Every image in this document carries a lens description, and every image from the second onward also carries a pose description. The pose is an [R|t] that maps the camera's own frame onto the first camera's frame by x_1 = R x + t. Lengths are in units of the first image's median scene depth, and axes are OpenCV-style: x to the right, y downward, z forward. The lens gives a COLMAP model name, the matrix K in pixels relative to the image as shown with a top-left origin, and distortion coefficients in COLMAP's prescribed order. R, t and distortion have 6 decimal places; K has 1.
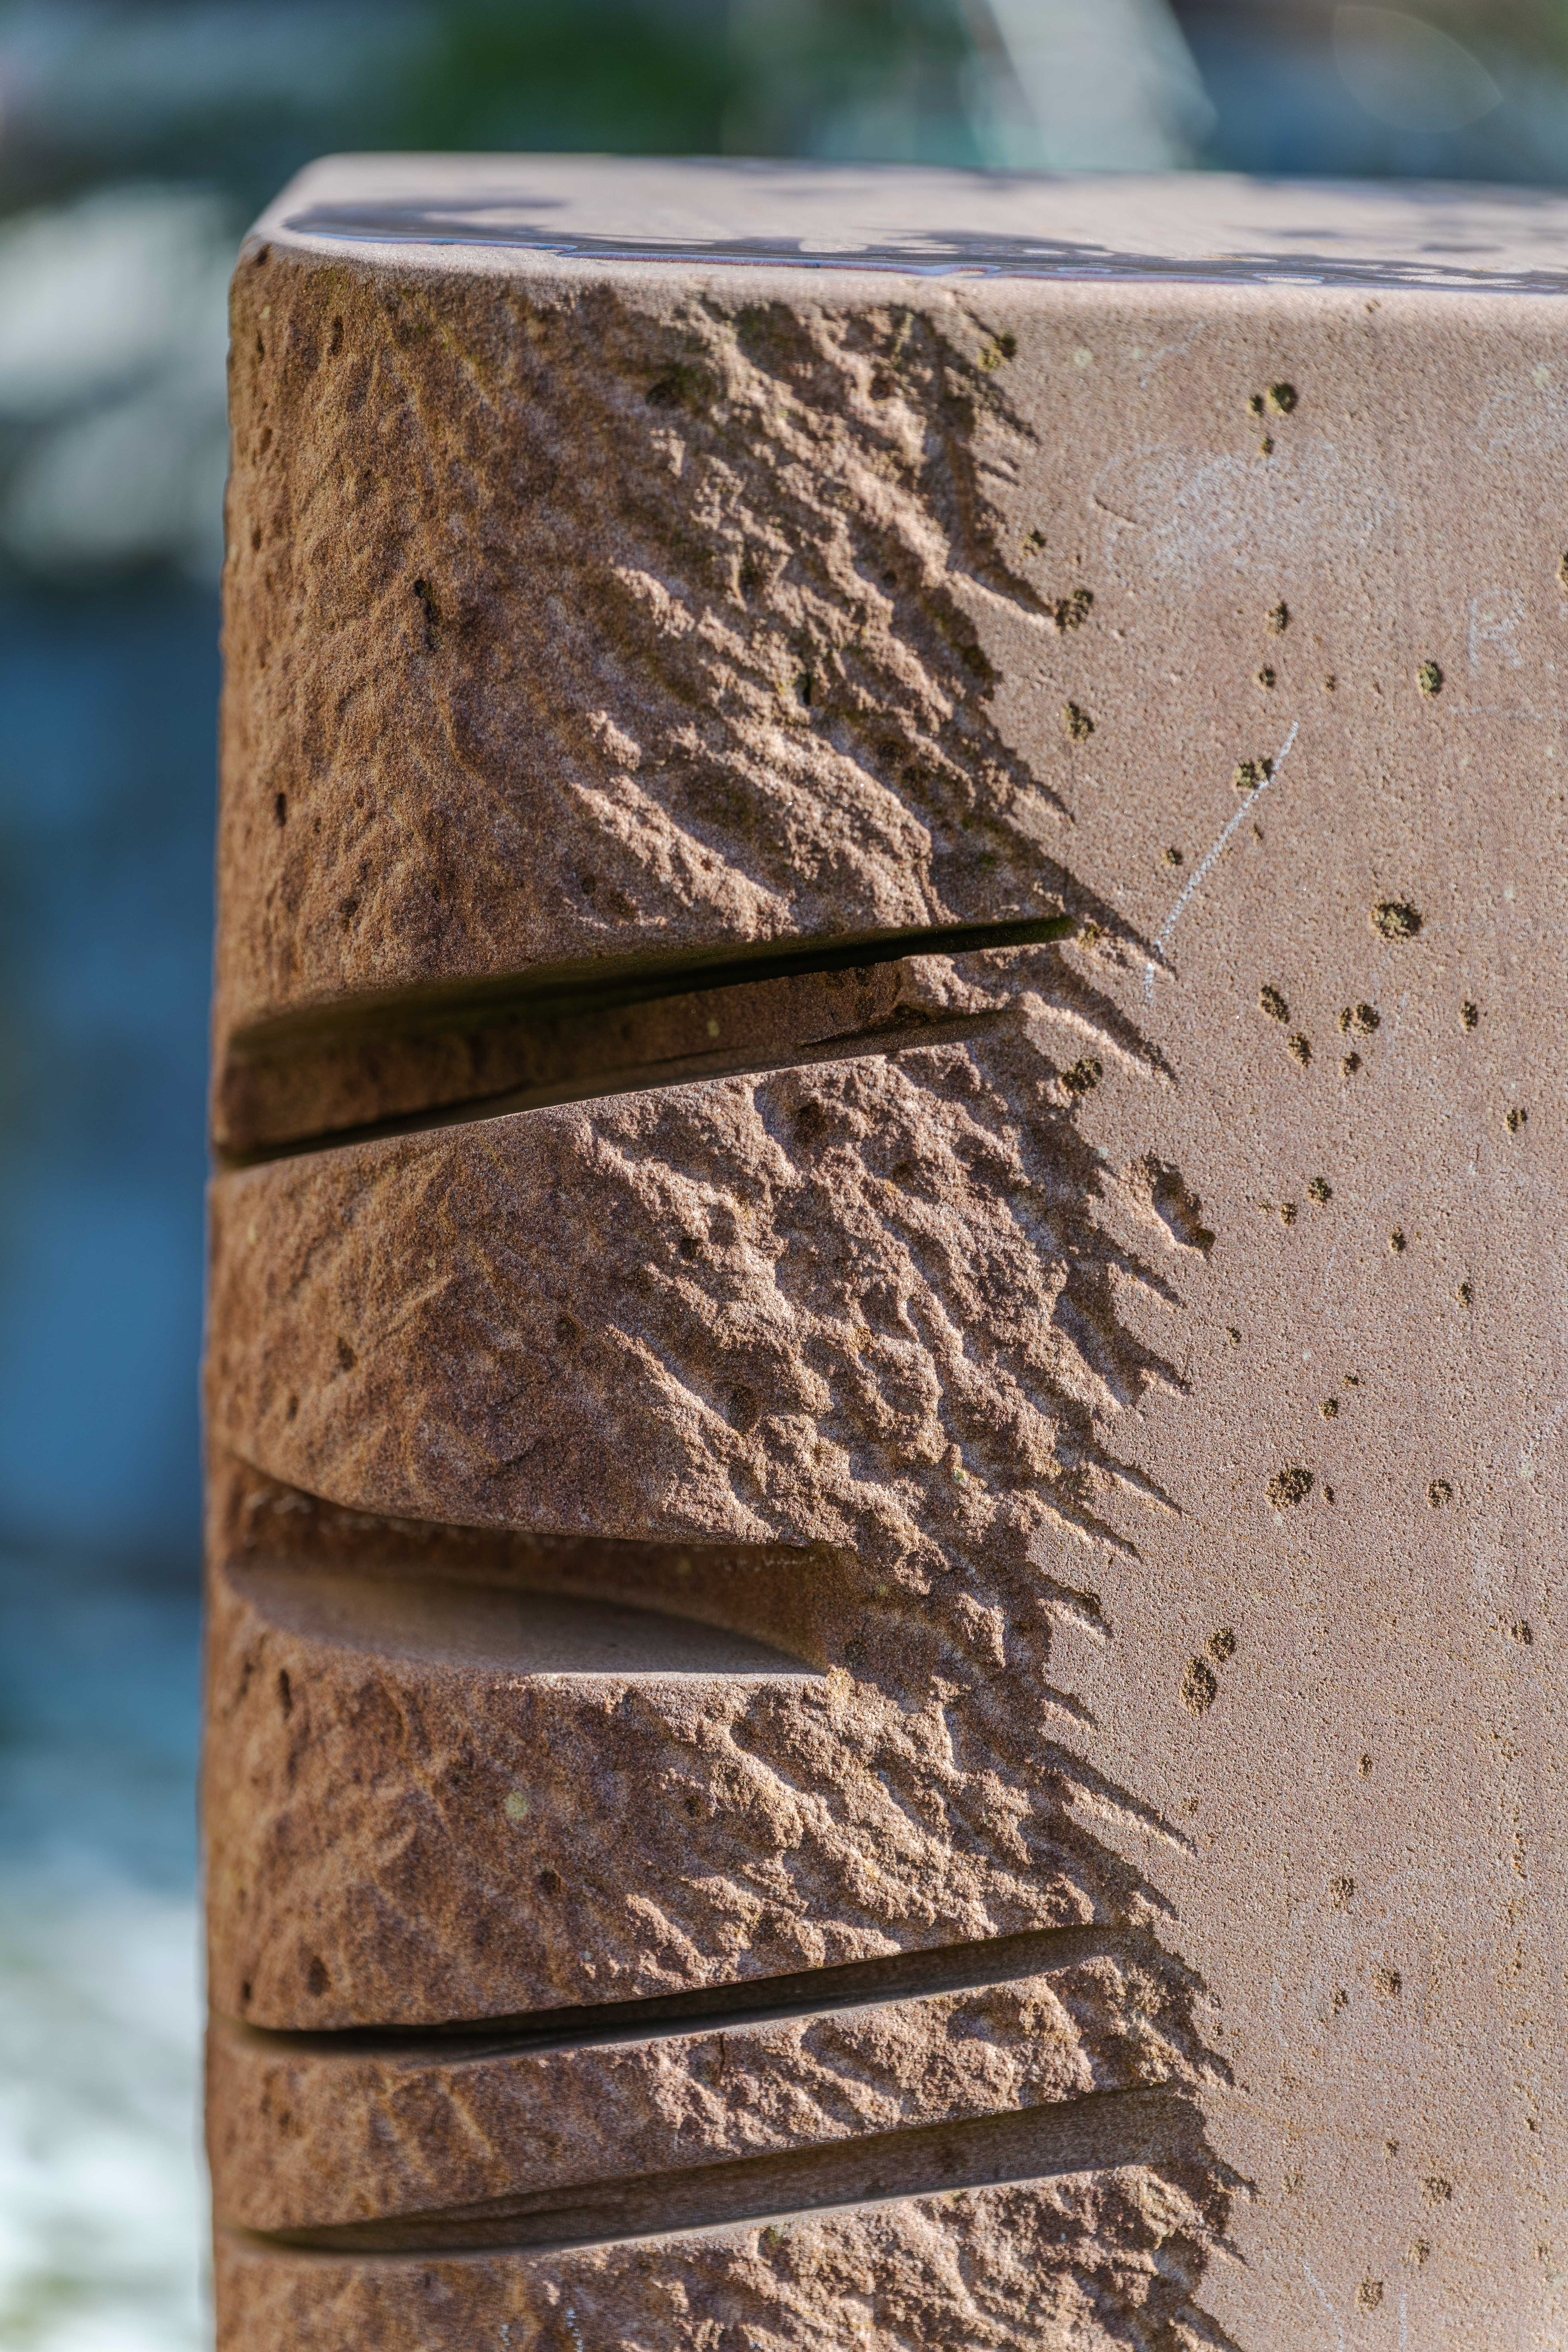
lens RADIAL K [[8054.1, 0, 784.1], [0, 8054.1, 1176.2], [0, 0, 1]] dist [-0.775628, 0.000000]
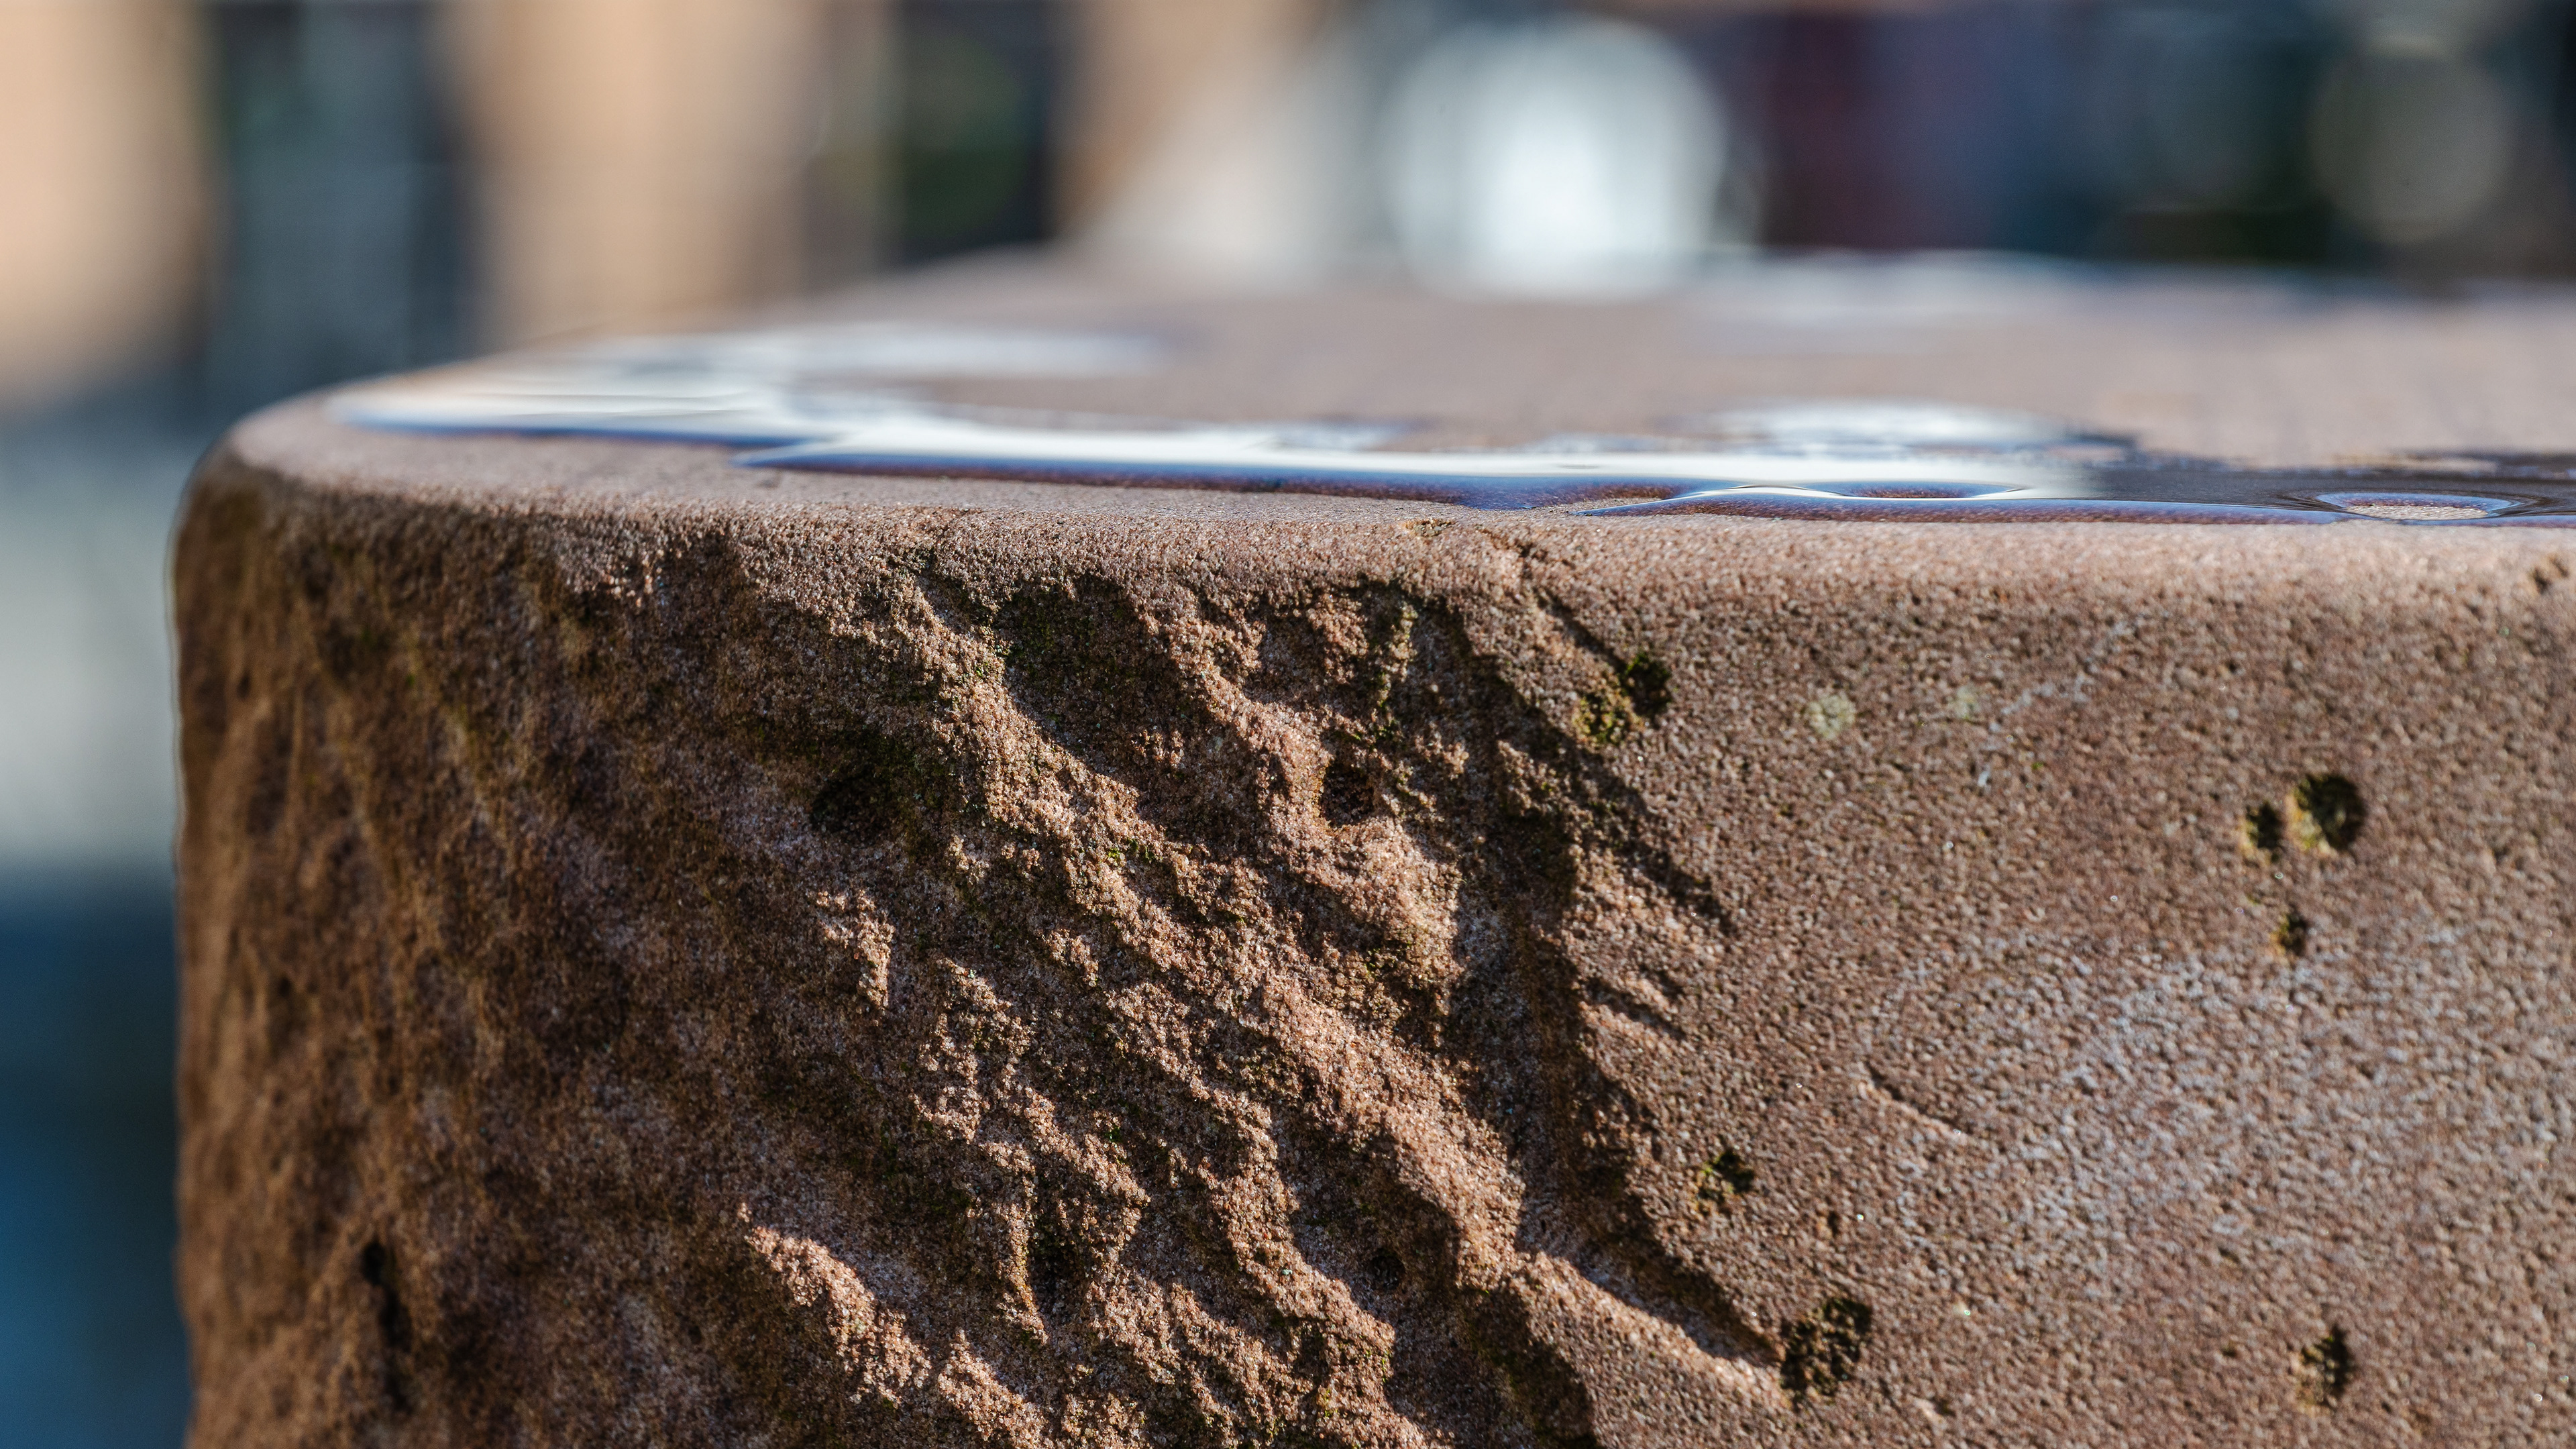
lens RADIAL K [[11584.1, 0, 1287.0], [0, 11584.1, 724.0], [0, 0, 1]] dist [-1.392789, 0.000000]
pose [[0.973380, -0.000544, -0.229196, 0.141811], [-0.020211, 0.995898, -0.088201, -0.050542], [0.228304, 0.090486, 0.969376, 0.434176]]
